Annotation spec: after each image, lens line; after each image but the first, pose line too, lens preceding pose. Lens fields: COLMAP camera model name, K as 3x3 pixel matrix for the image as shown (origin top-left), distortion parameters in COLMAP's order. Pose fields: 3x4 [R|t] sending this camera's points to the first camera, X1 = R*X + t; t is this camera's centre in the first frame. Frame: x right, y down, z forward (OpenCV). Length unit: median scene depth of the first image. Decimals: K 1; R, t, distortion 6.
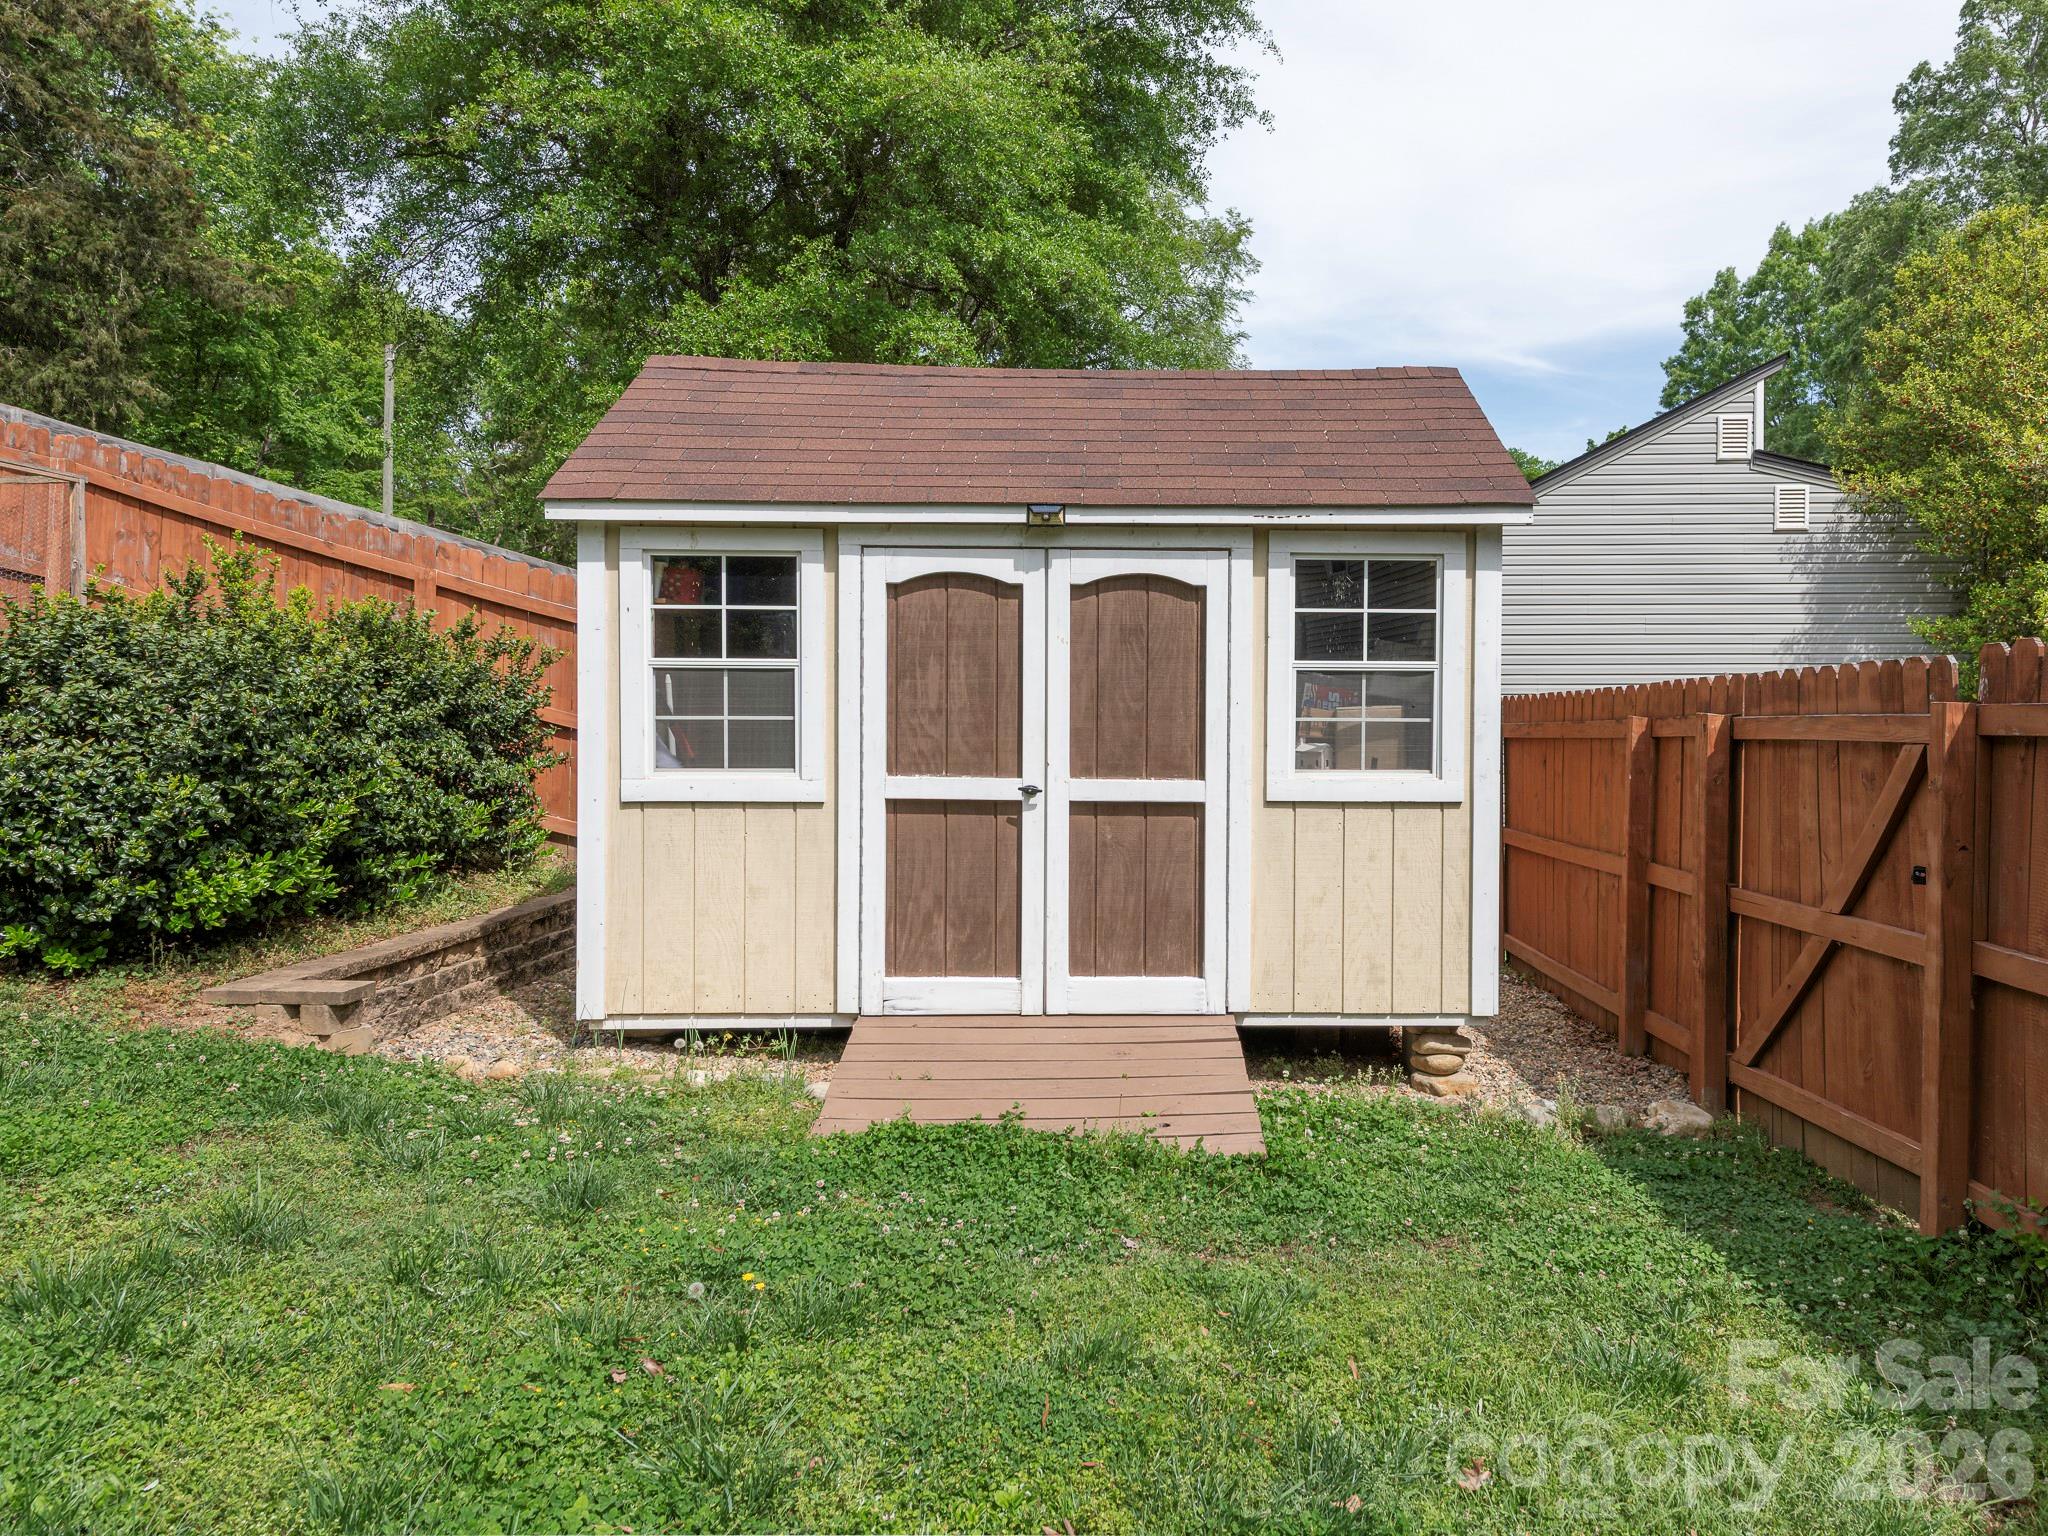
lens RADIAL K [[1525.2, 0, 1022.8], [0, 1525.2, 774.8], [0, 0, 1]] dist [0.009990, 0.005485]
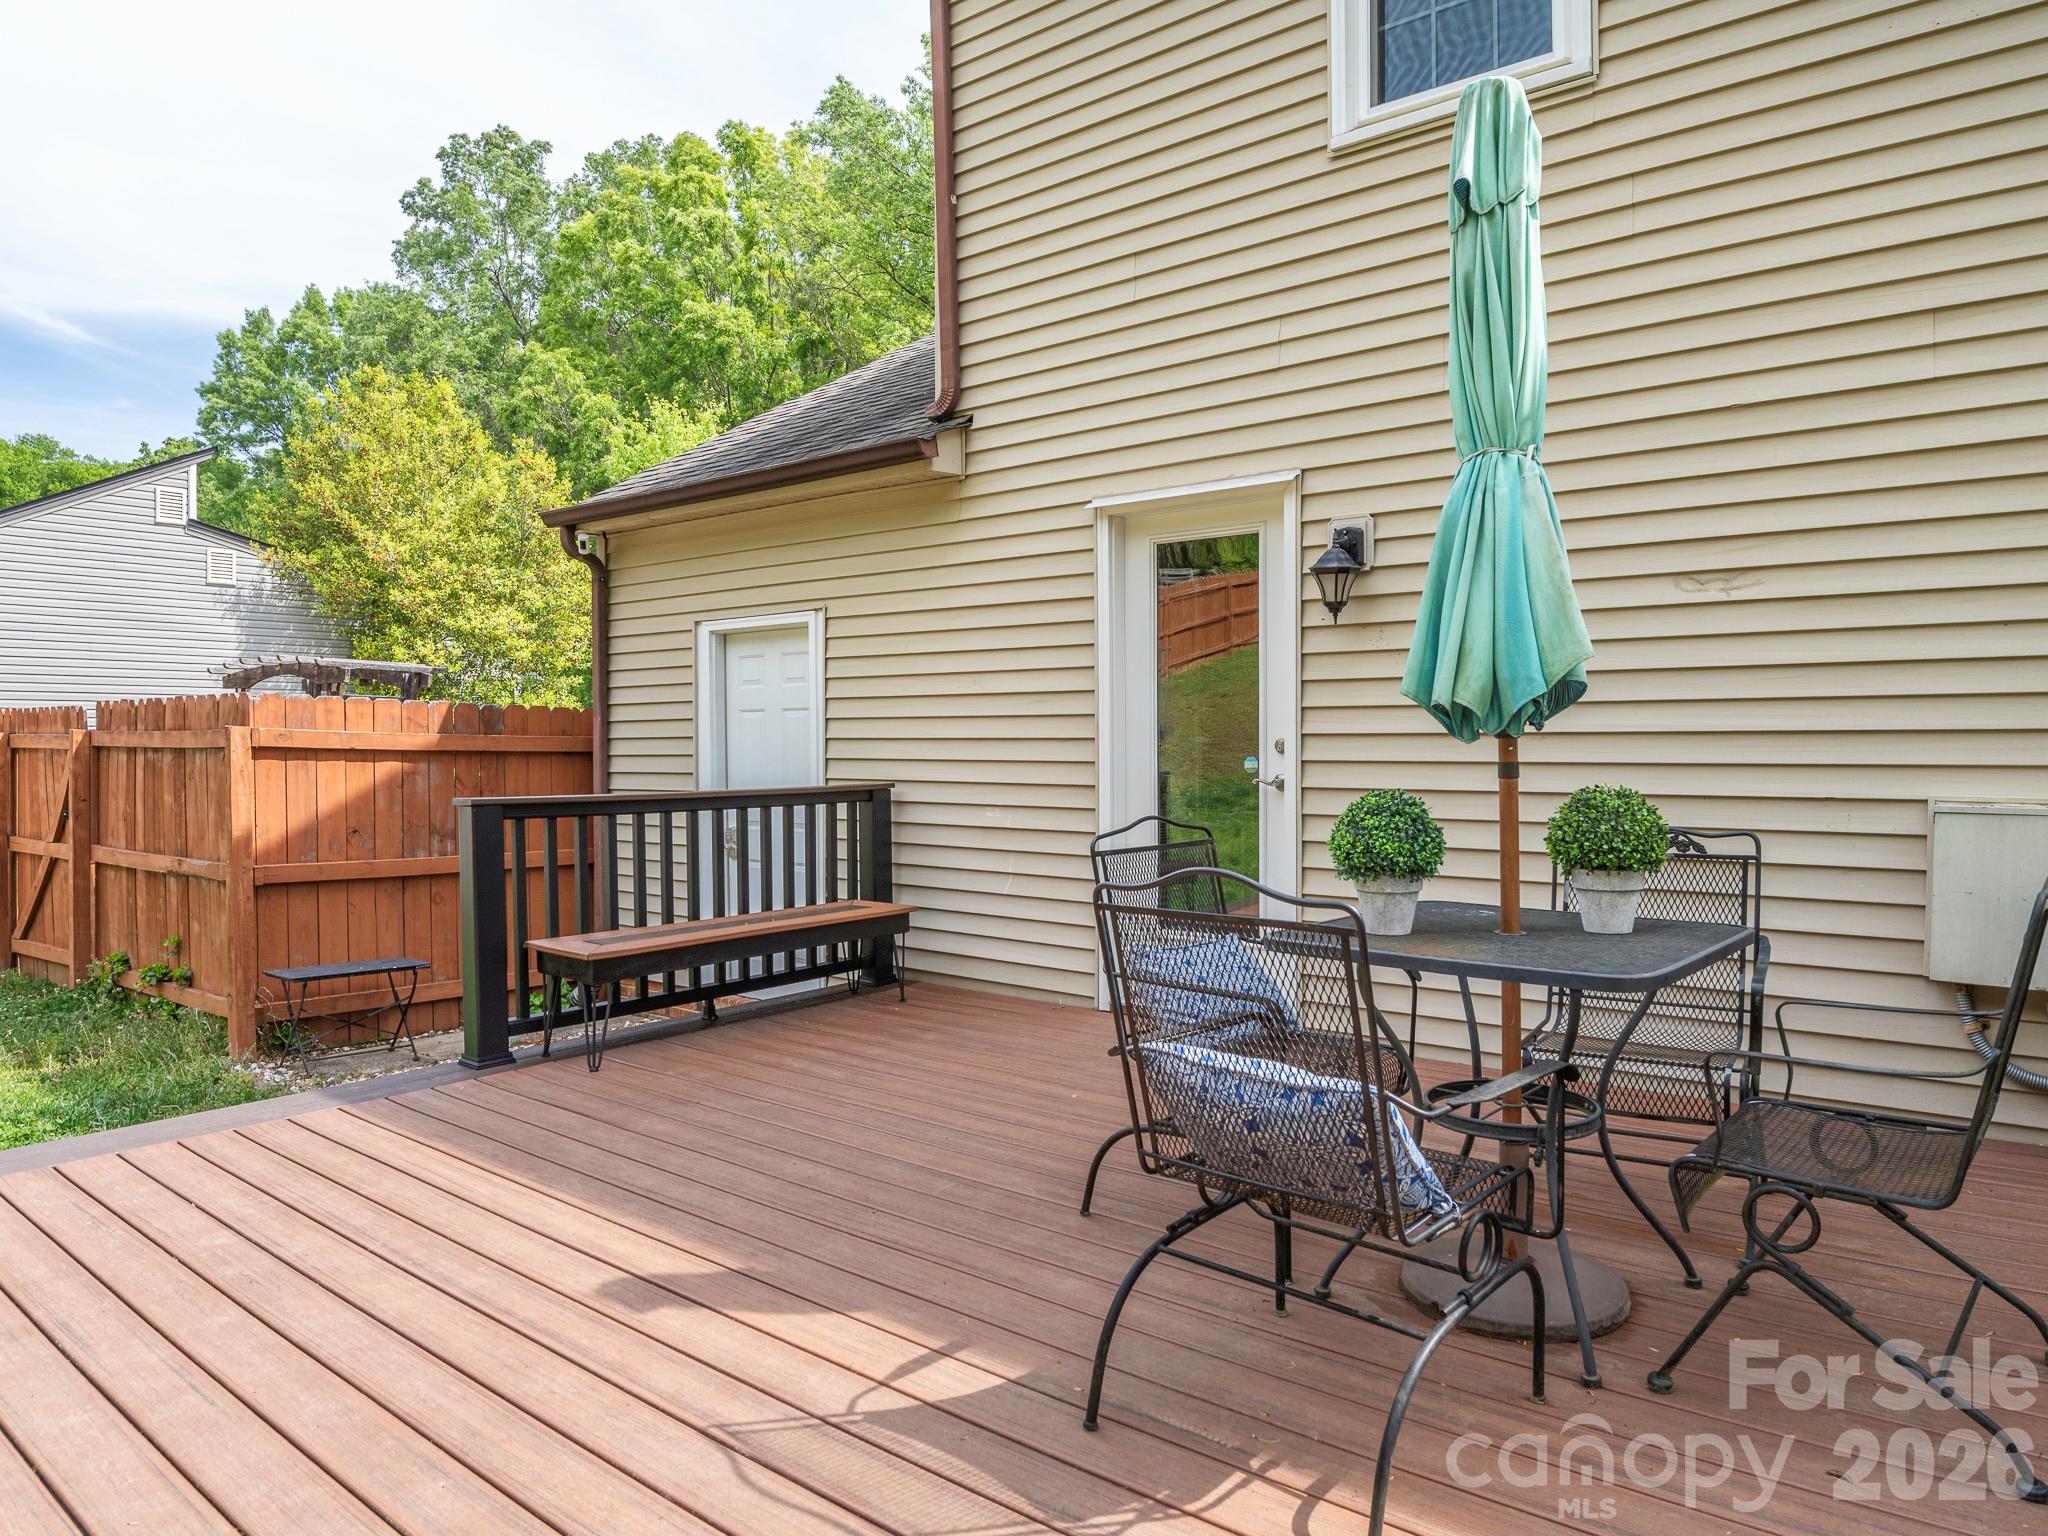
lens RADIAL K [[1382.1, 0, 1024.0], [0, 1382.1, 768.0], [0, 0, 1]] dist [0.085067, 0.000235]
pose [[0.619526, -0.019977, 0.784722, -0.029005], [0.024127, 0.999688, 0.006401, 0.005442], [-0.784605, 0.014968, 0.619815, -0.288106]]
